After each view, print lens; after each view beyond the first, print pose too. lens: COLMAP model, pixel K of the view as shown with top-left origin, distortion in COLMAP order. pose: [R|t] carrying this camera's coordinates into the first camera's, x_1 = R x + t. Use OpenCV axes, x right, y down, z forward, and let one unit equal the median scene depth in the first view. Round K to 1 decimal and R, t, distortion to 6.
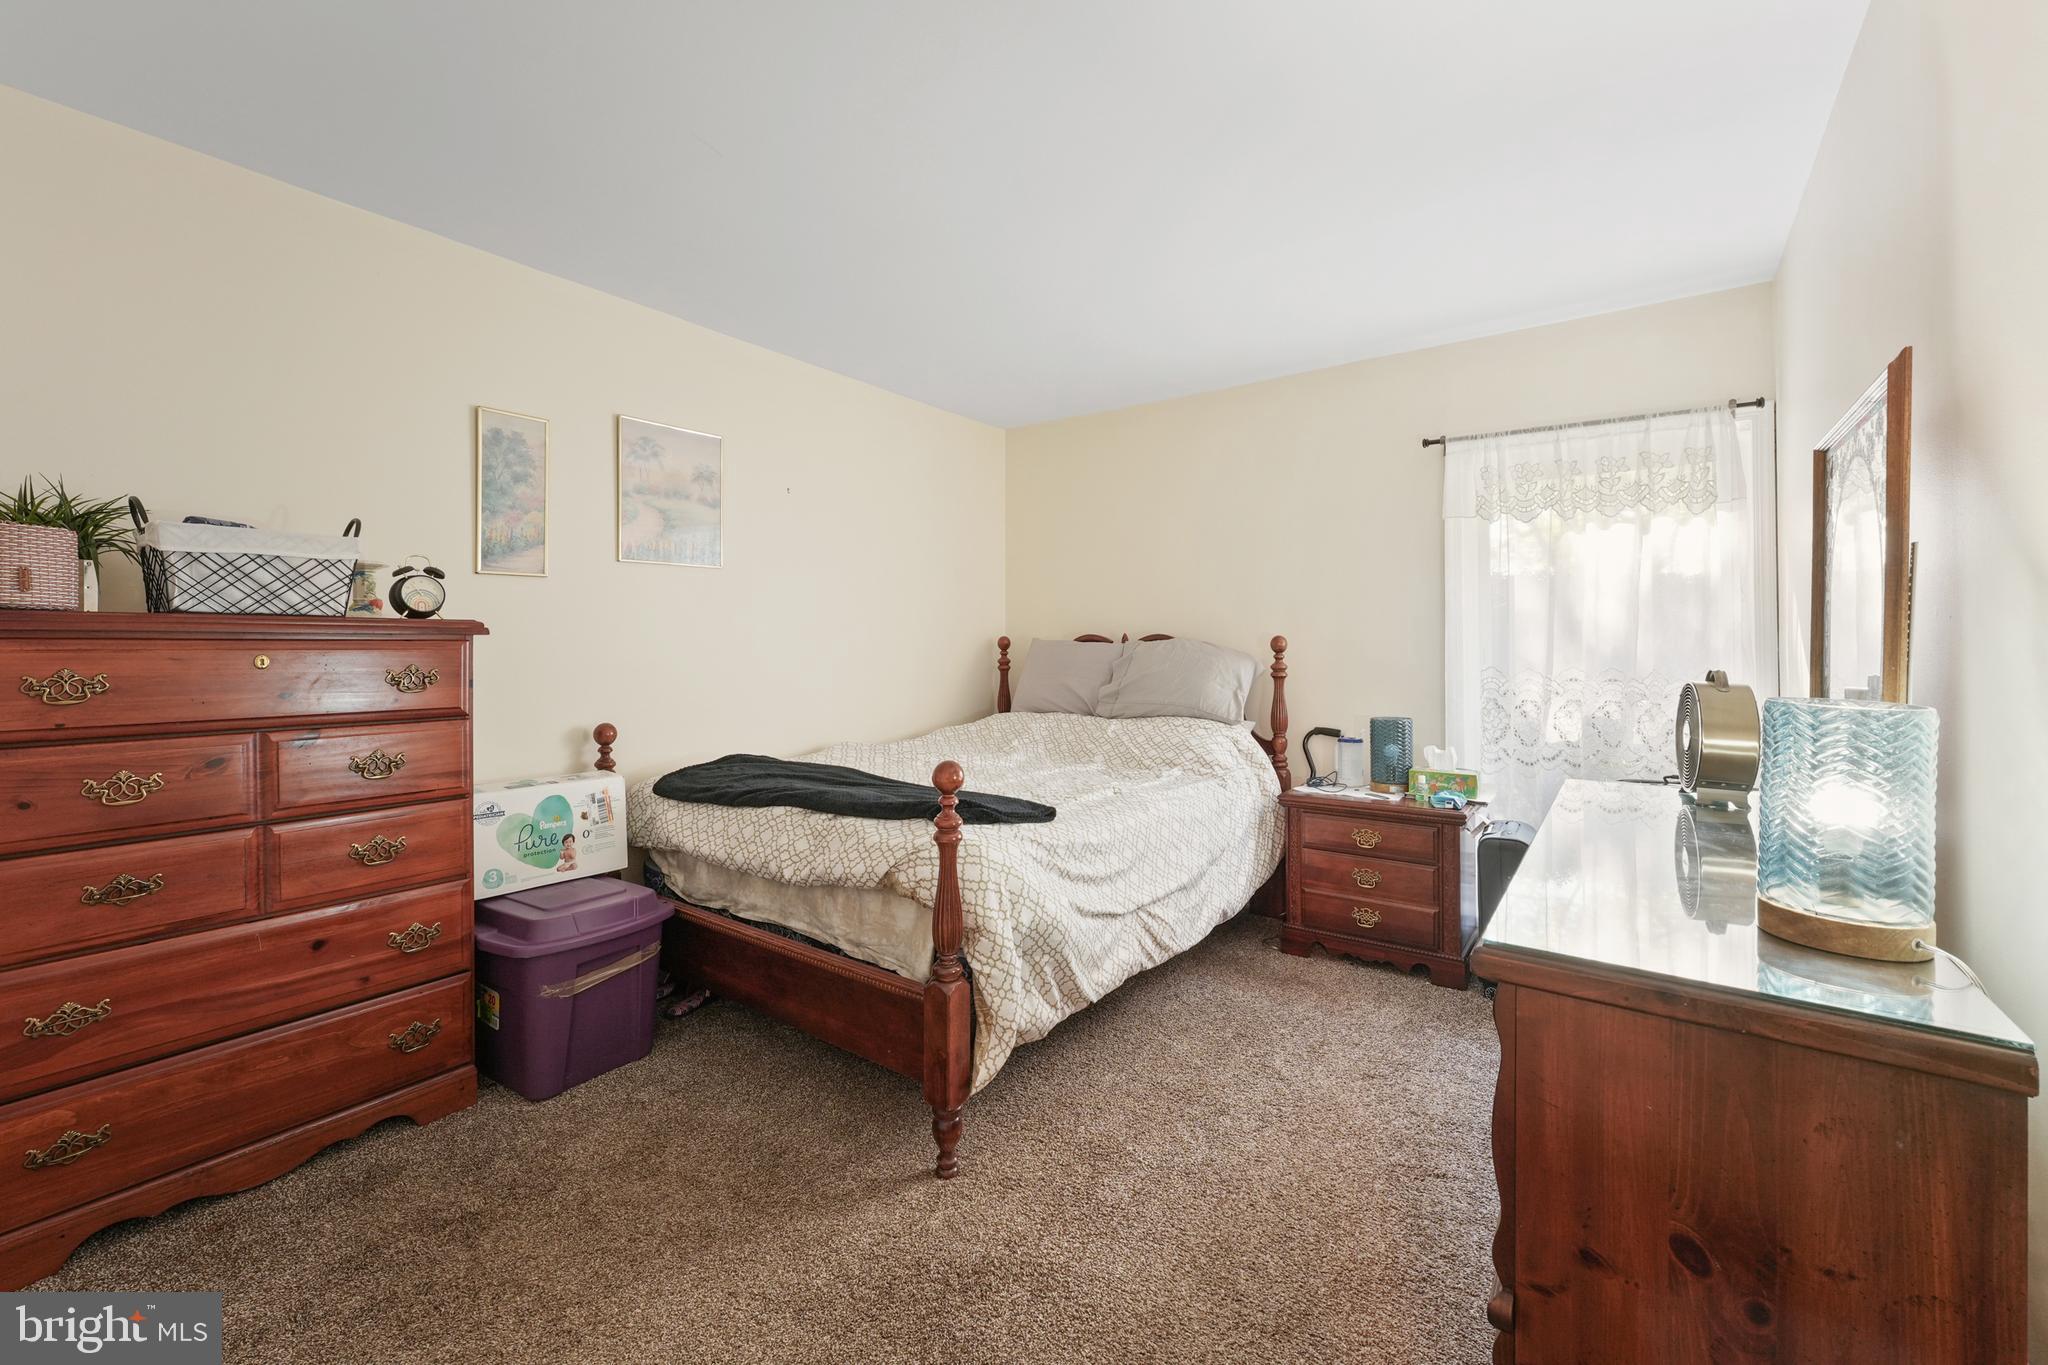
lens RADIAL K [[835.3, 0, 1029.5], [0, 835.3, 648.5], [0, 0, 1]] dist [0.001389, 0.000076]
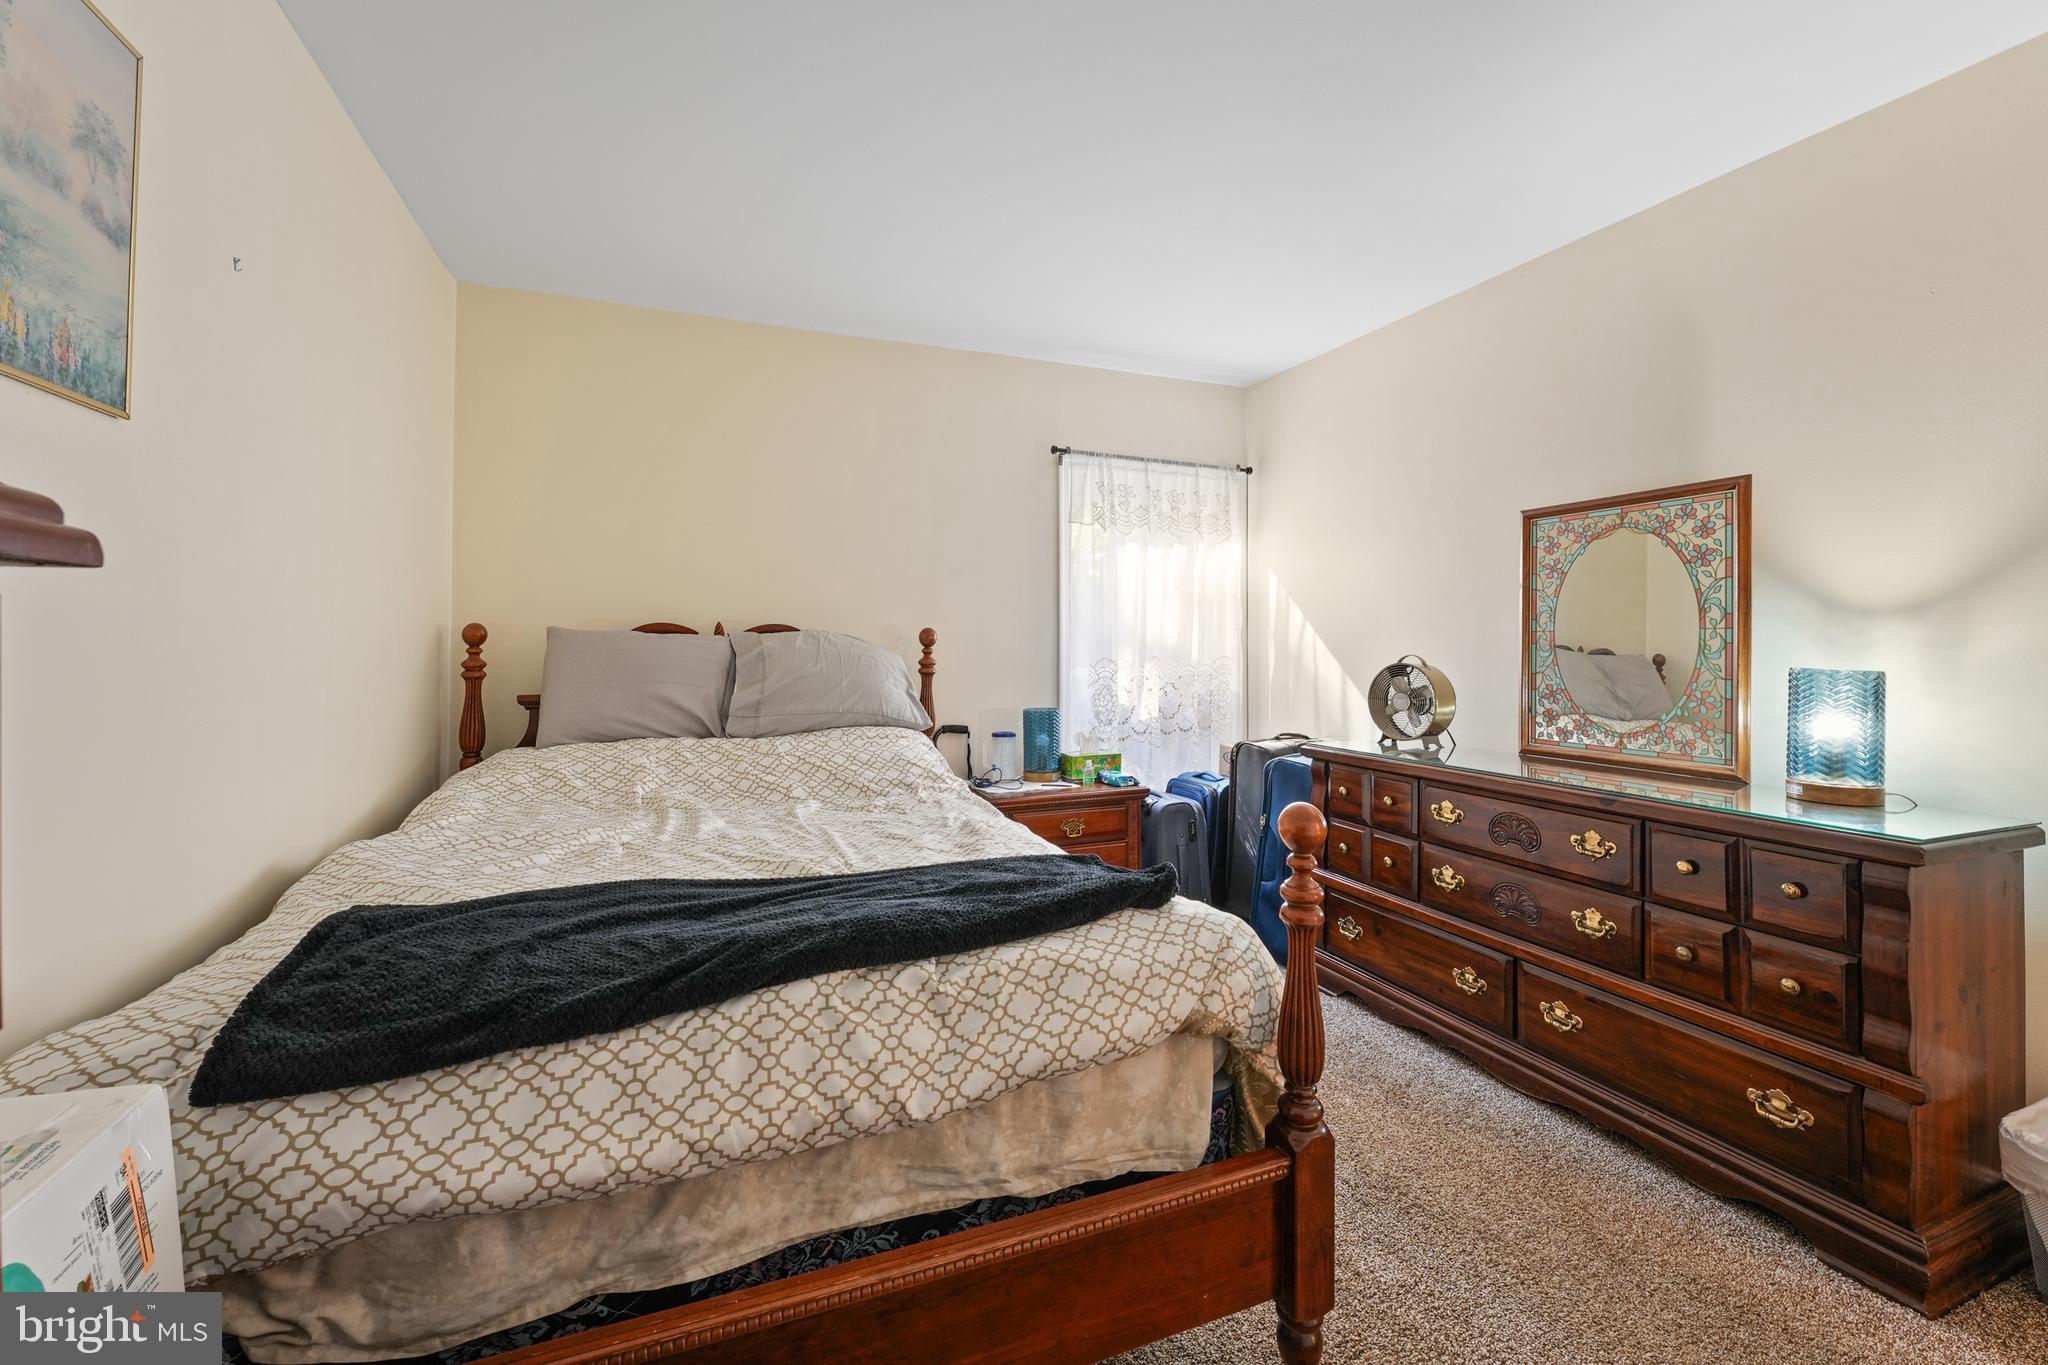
lens RADIAL K [[831.2, 0, 1023.9], [0, 831.2, 639.5], [0, 0, 1]] dist [-0.004473, -0.000142]
pose [[0.531497, 0.001251, 0.847059, -0.571706], [0.003371, 0.999988, -0.003592, 0.001277], [-0.847053, 0.004764, 0.531487, 0.597004]]
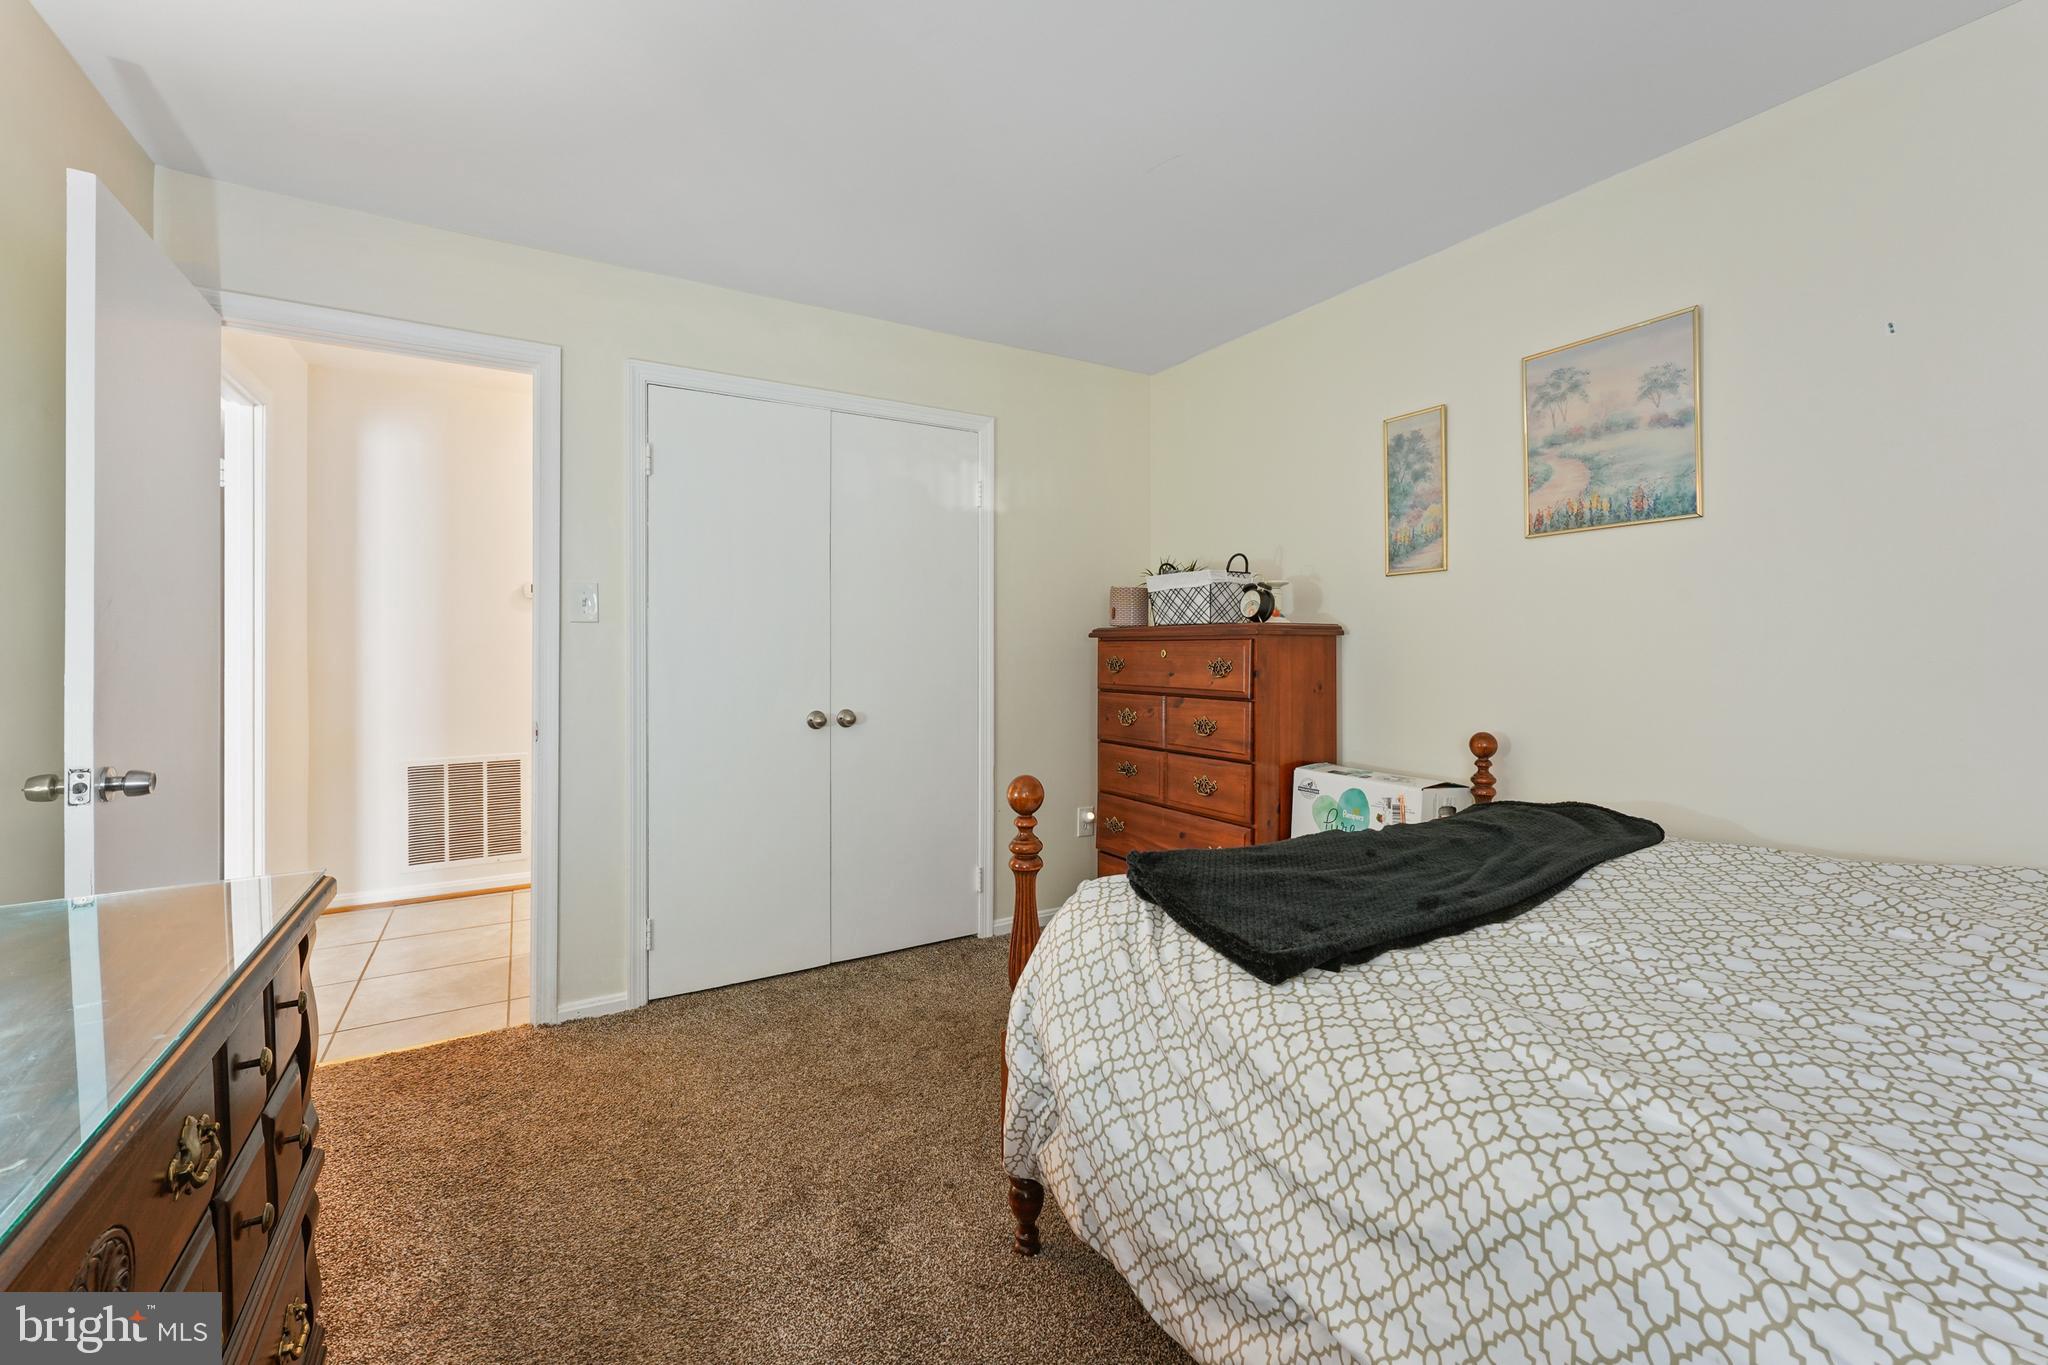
lens RADIAL K [[835.3, 0, 1029.5], [0, 835.3, 648.5], [0, 0, 1]] dist [0.001389, 0.000076]
pose [[-0.392179, 0.001955, -0.919887, 0.496371], [-0.000092, 0.999998, 0.002164, 0.001687], [0.919889, 0.000933, -0.392178, 0.964225]]
